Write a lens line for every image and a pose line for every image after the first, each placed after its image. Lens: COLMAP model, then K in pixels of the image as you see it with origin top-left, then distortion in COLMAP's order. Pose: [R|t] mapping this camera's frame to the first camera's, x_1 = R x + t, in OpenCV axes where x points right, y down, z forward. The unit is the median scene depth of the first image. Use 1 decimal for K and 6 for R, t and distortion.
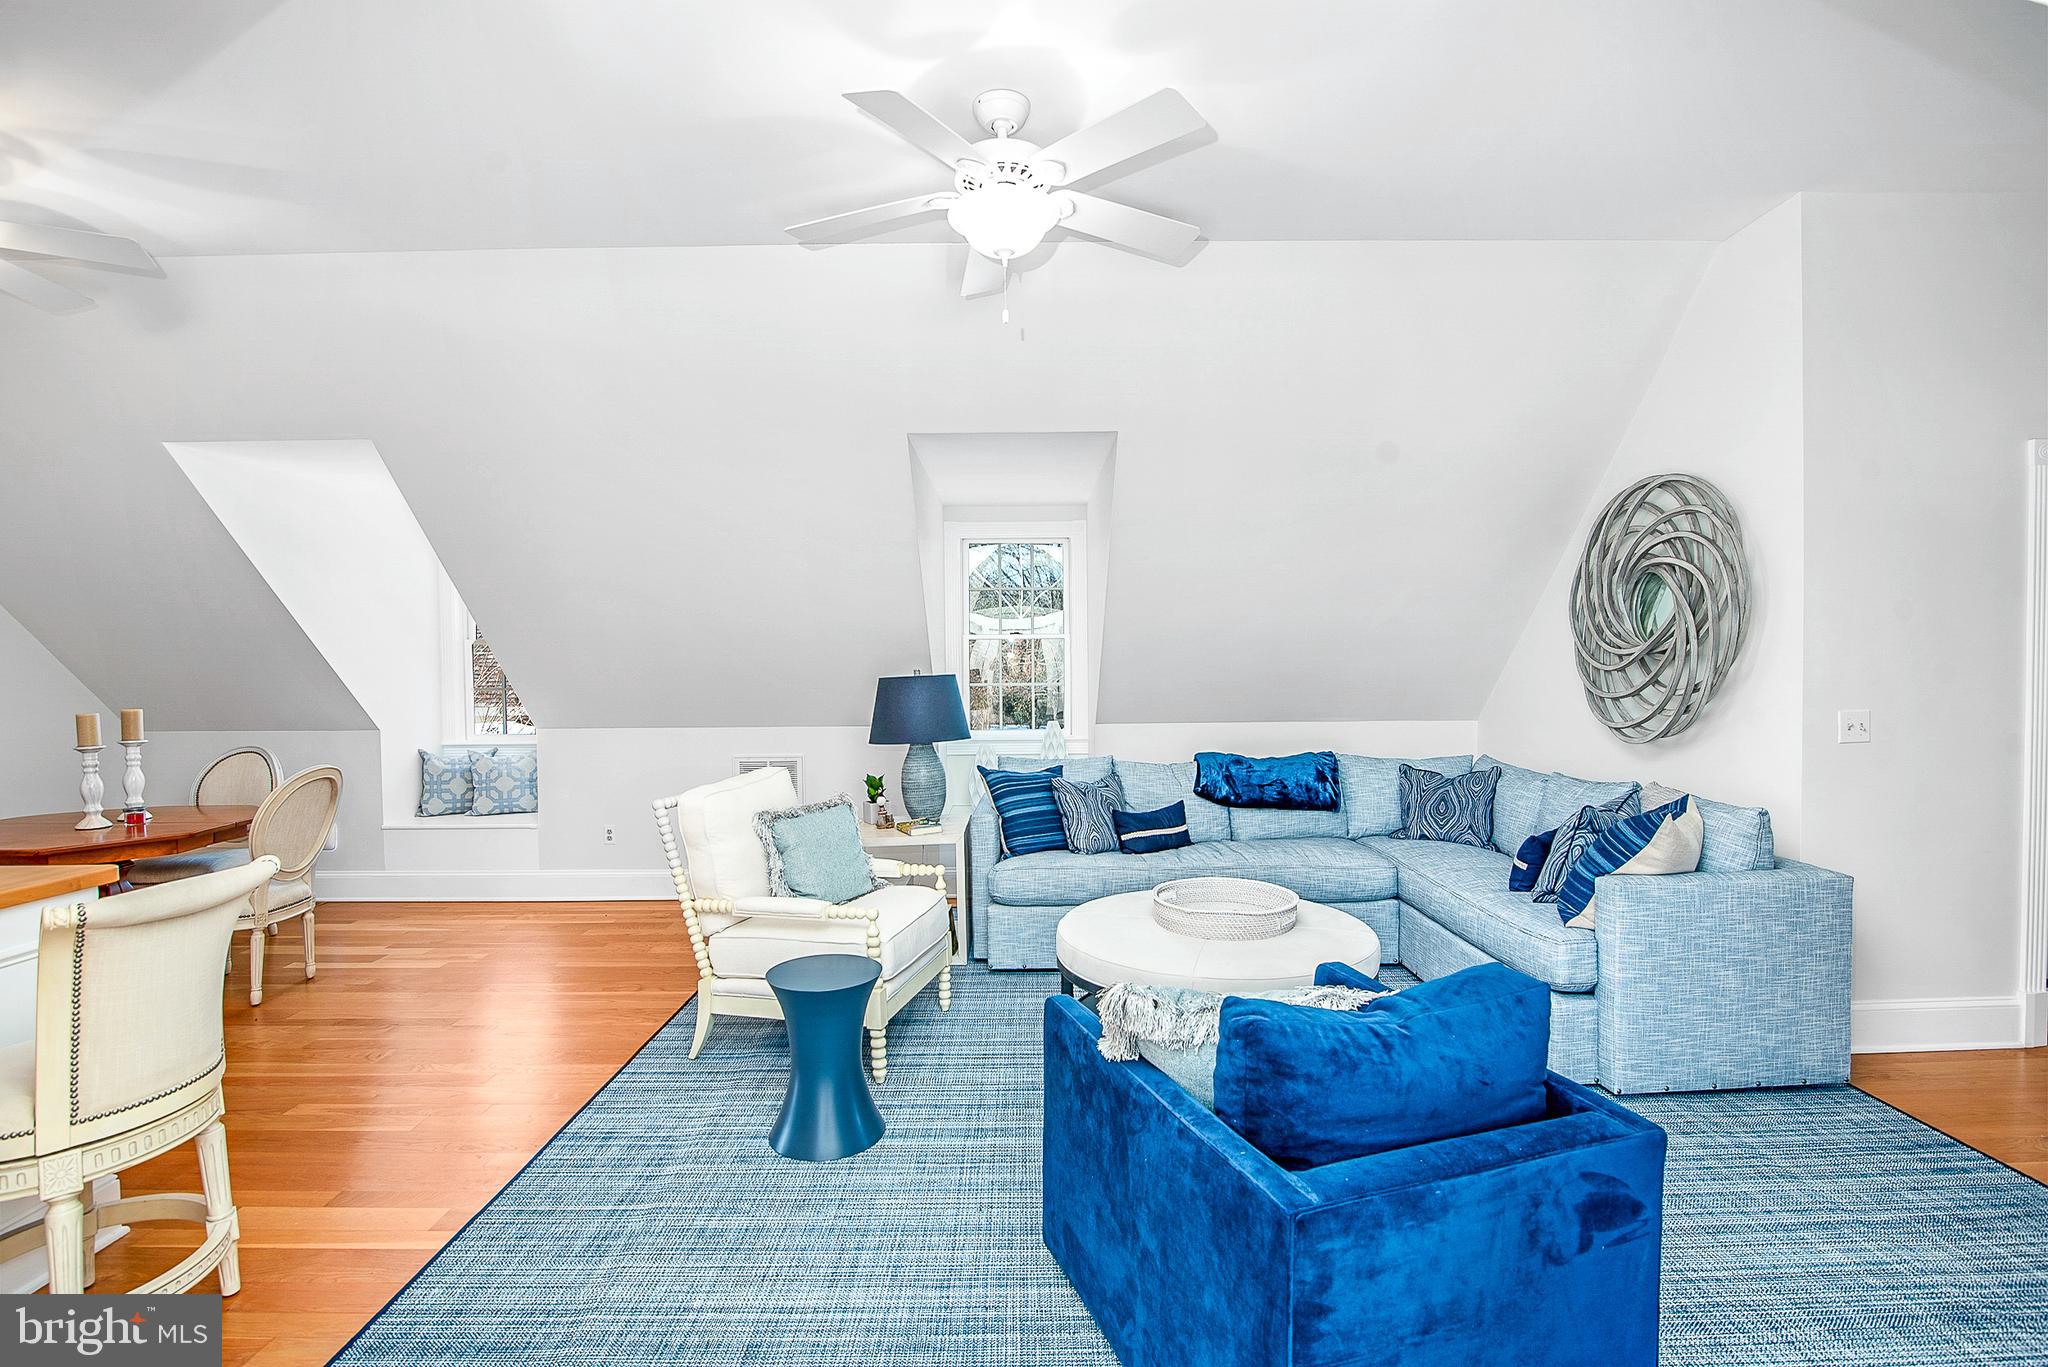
lens RADIAL K [[931.9, 0, 1029.7], [0, 931.9, 691.4], [0, 0, 1]] dist [-0.022265, -0.000122]
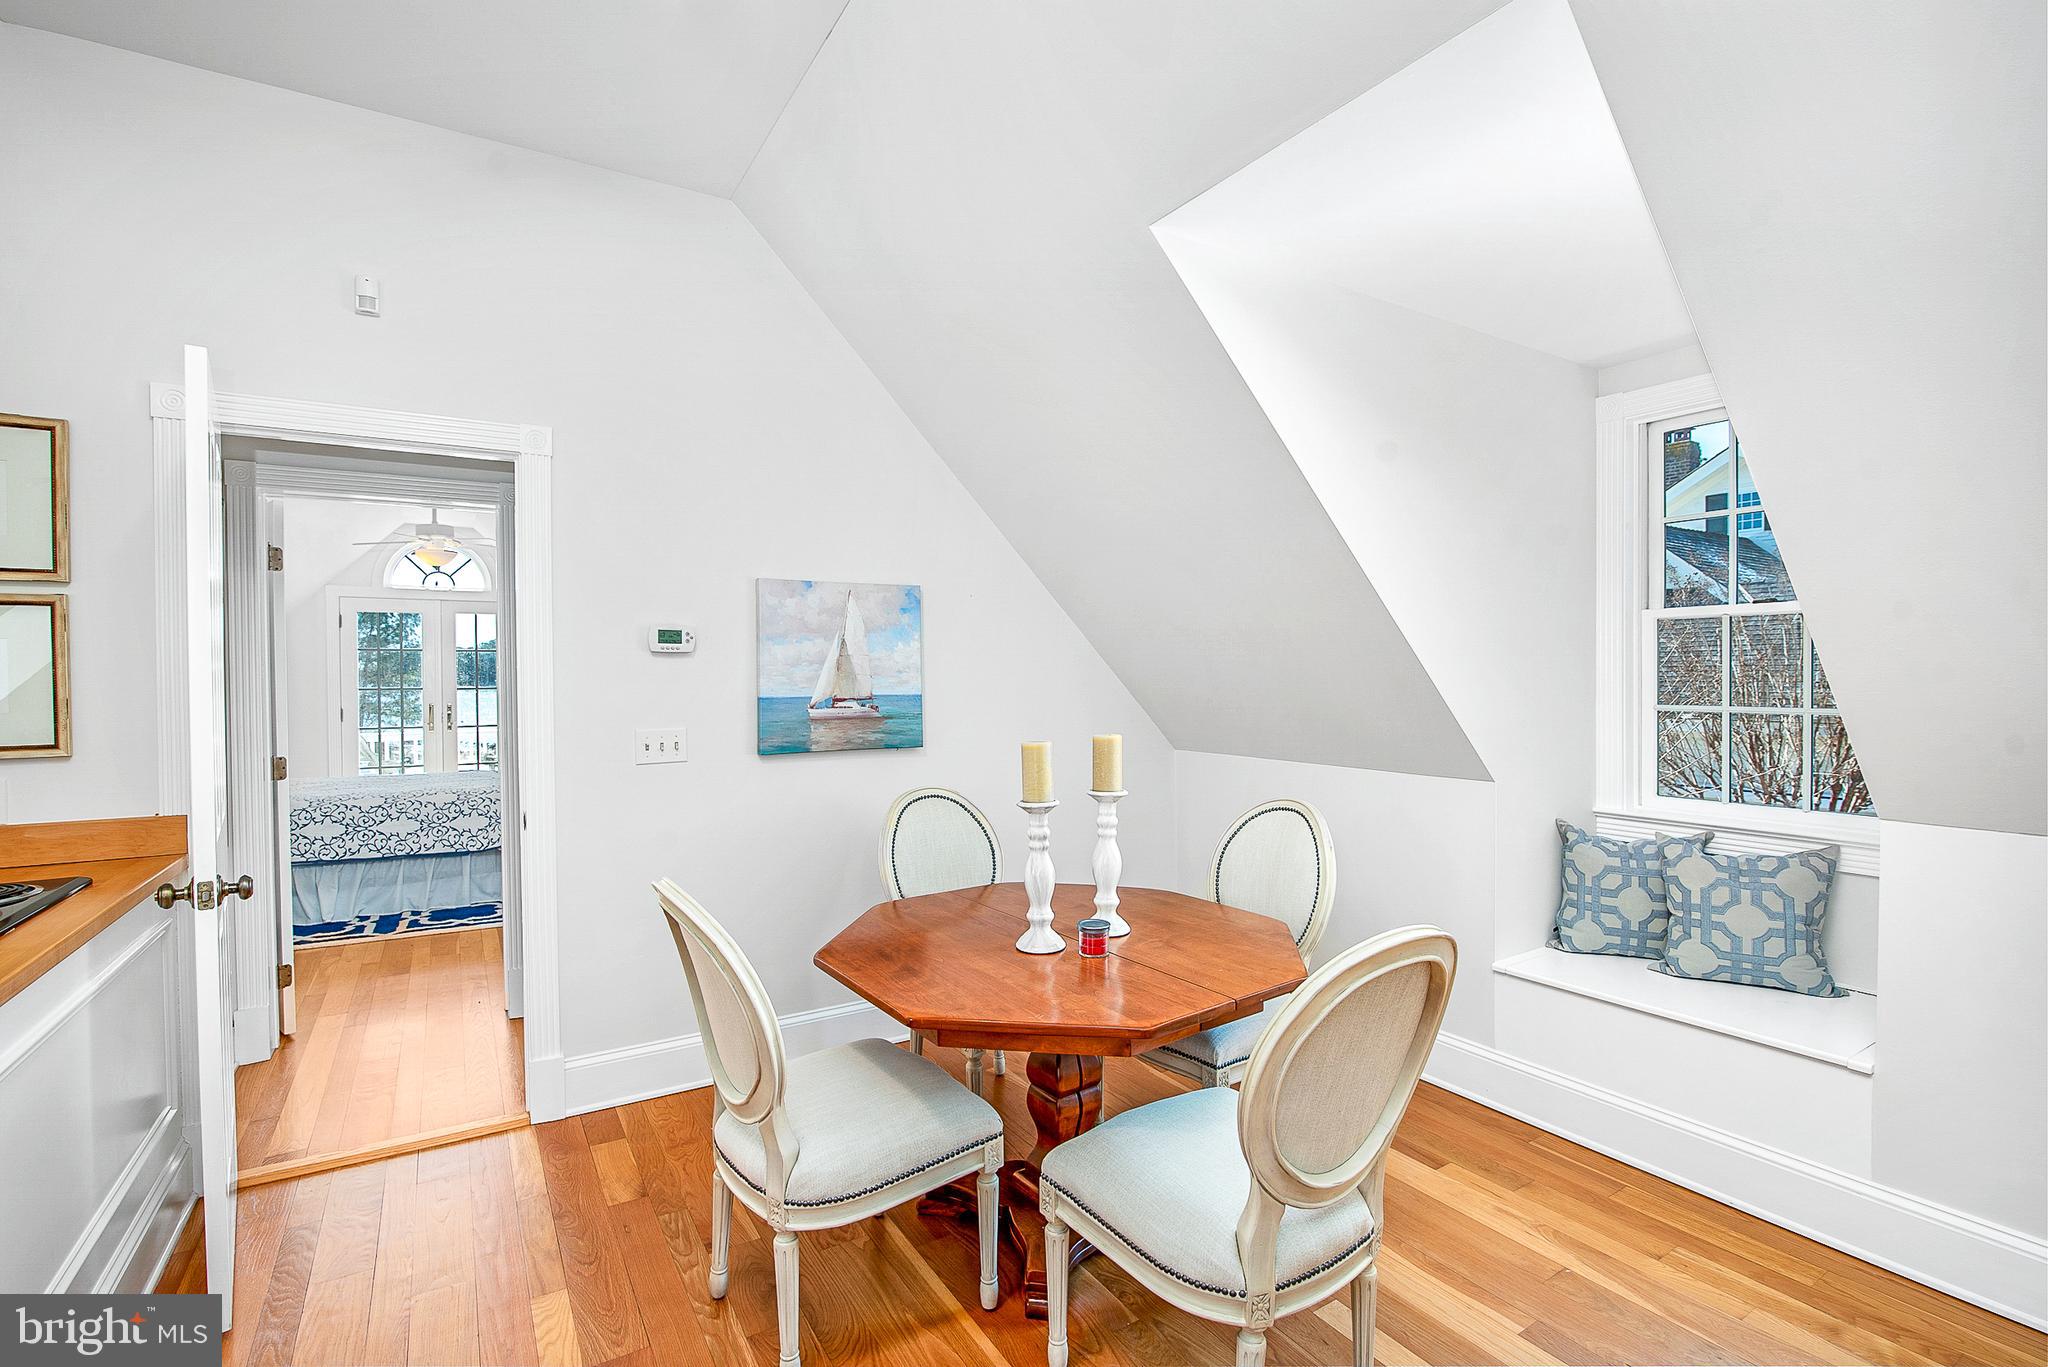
lens RADIAL K [[931.9, 0, 1029.7], [0, 931.9, 691.4], [0, 0, 1]] dist [-0.022265, -0.000122]
pose [[0.520733, 0.014494, -0.853596, -0.370094], [-0.021791, 0.999756, 0.003683, -0.005829], [0.853441, 0.016683, 0.520922, 0.468093]]
